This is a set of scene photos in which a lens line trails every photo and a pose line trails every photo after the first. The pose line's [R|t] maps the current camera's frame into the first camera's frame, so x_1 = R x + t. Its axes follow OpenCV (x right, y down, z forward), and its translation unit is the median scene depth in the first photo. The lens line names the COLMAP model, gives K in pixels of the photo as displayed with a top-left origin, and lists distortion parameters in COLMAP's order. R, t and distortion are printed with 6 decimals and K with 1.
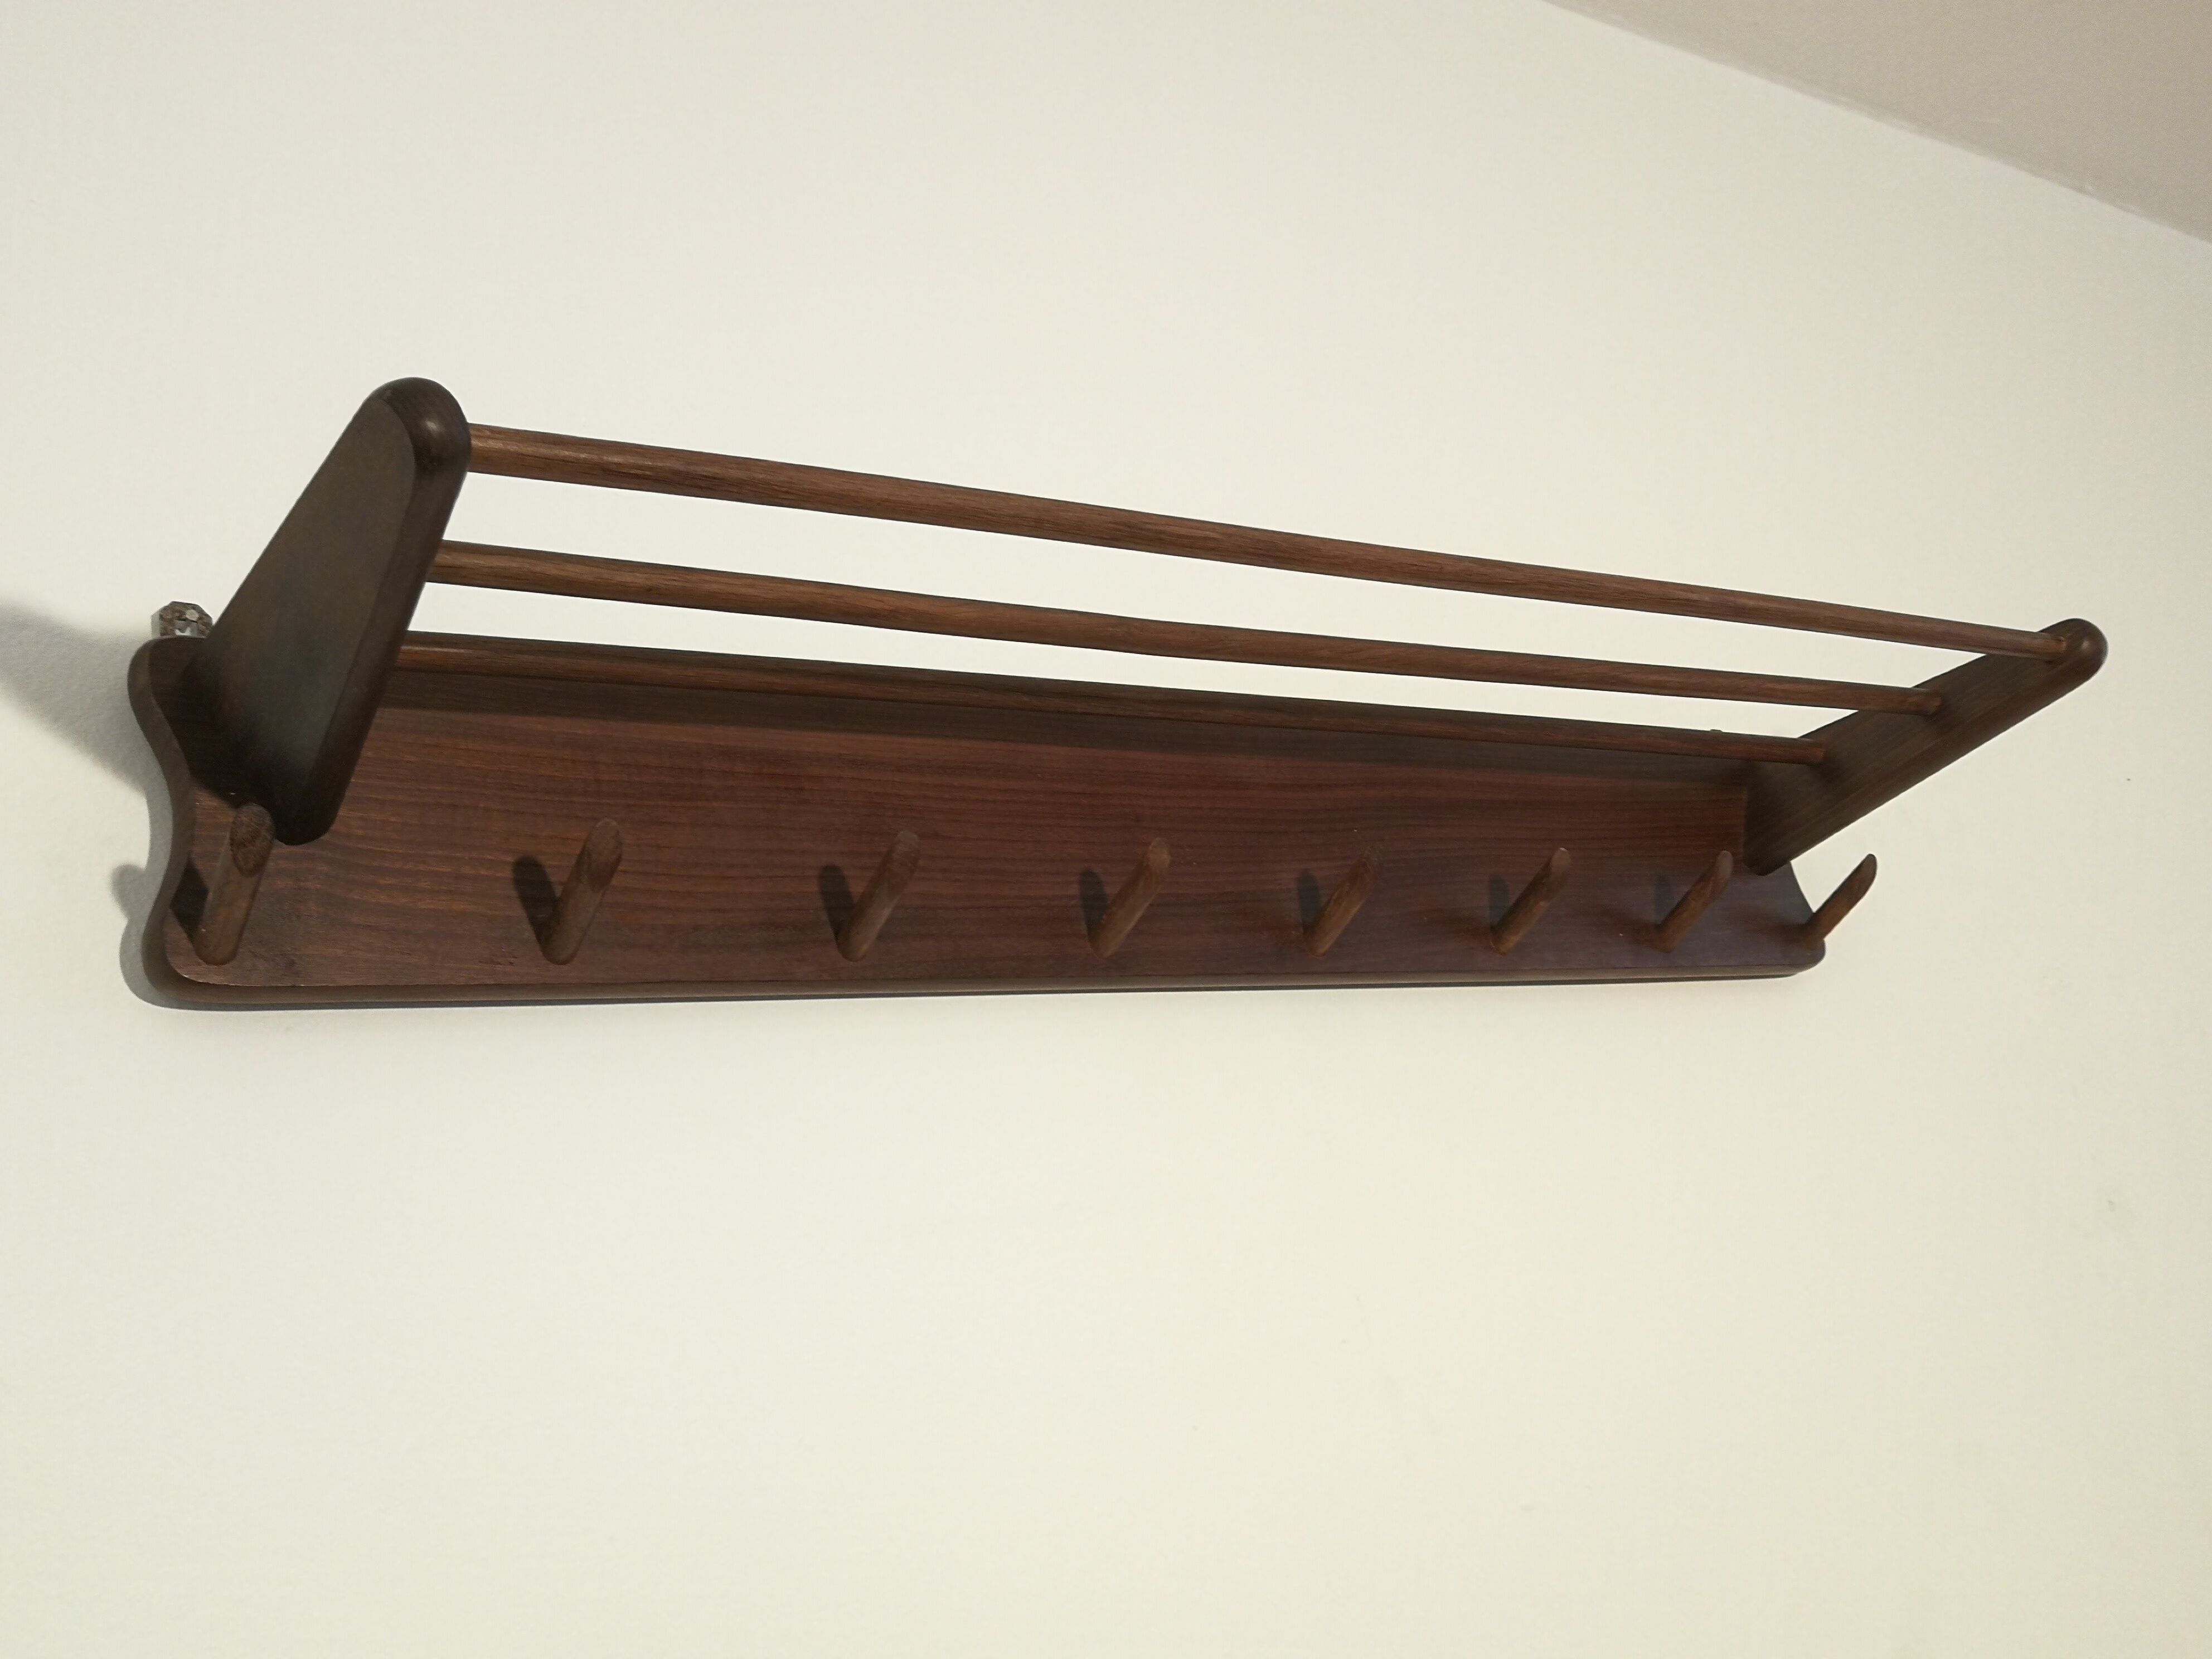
lens RADIAL K [[2271.8, 0, 1106.0], [0, 2271.8, 829.5], [0, 0, 1]] dist [0.059181, -0.004292]
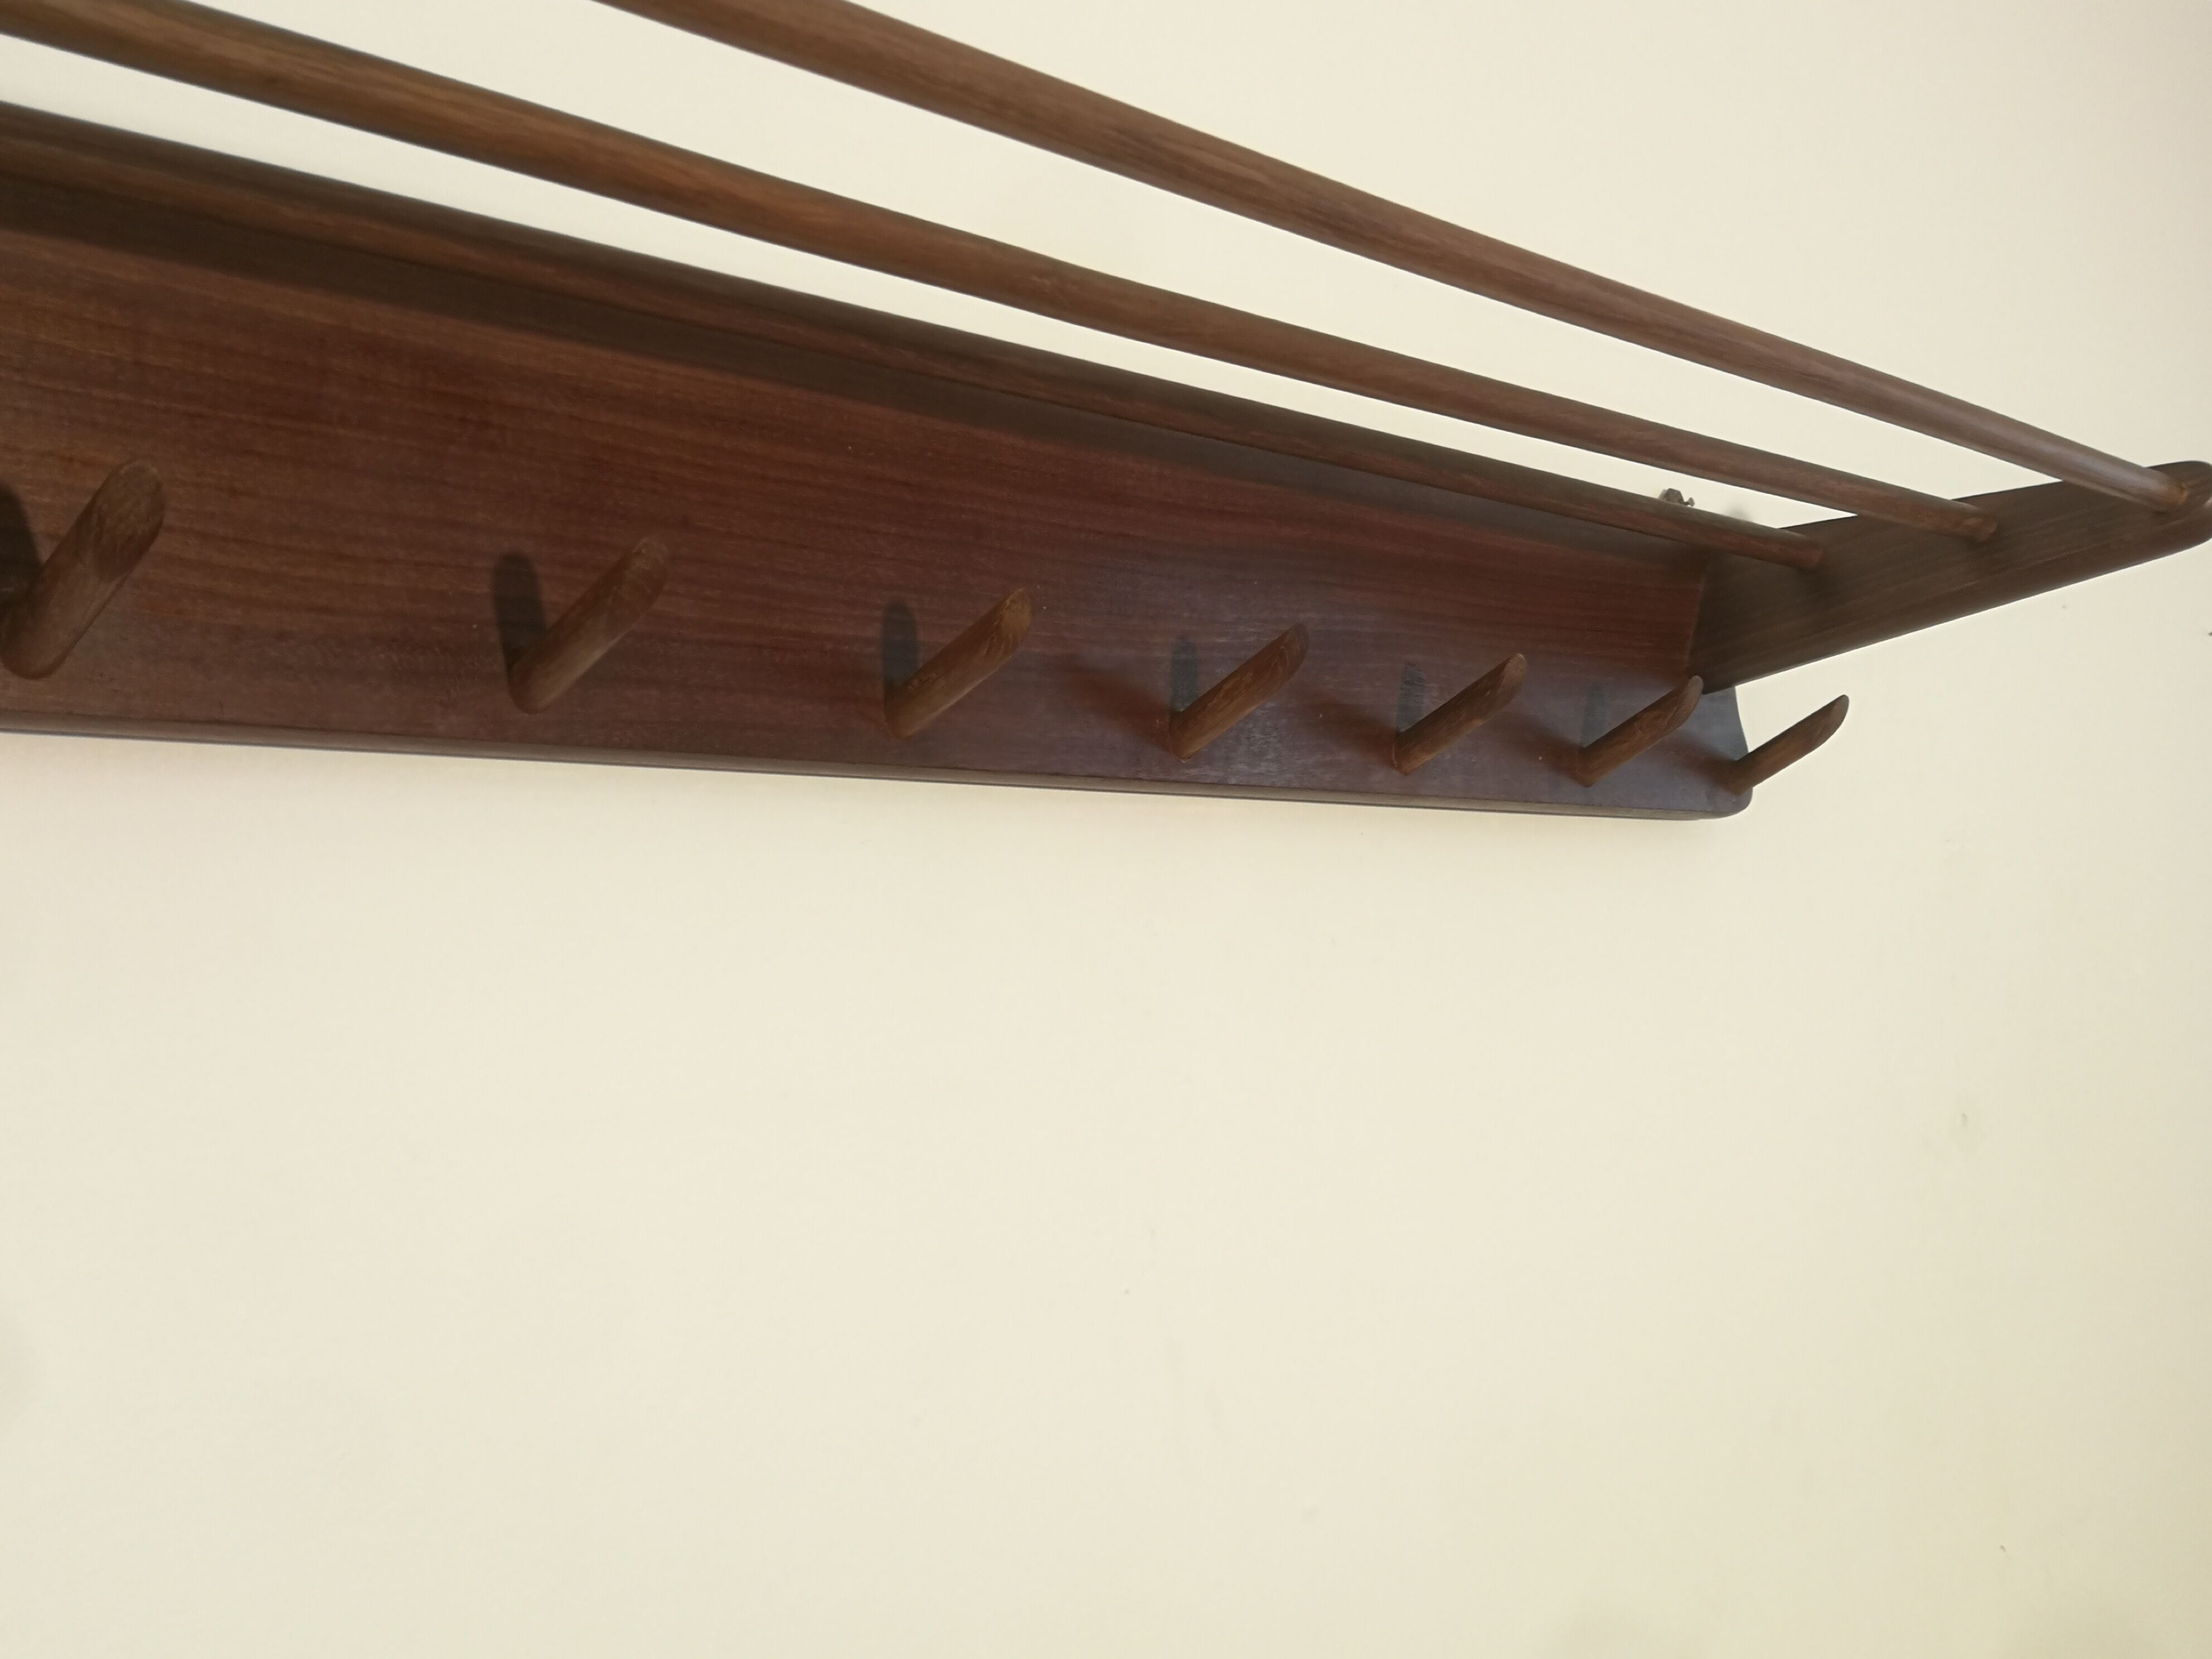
lens RADIAL K [[2352.1, 0, 1097.4], [0, 2352.1, 759.9], [0, 0, 1]] dist [0.041017, -0.003630]
pose [[0.971527, 0.163832, 0.171158, -0.067109], [-0.191066, 0.968928, 0.157075, -0.062271], [-0.140106, -0.185305, 0.972642, 0.331669]]
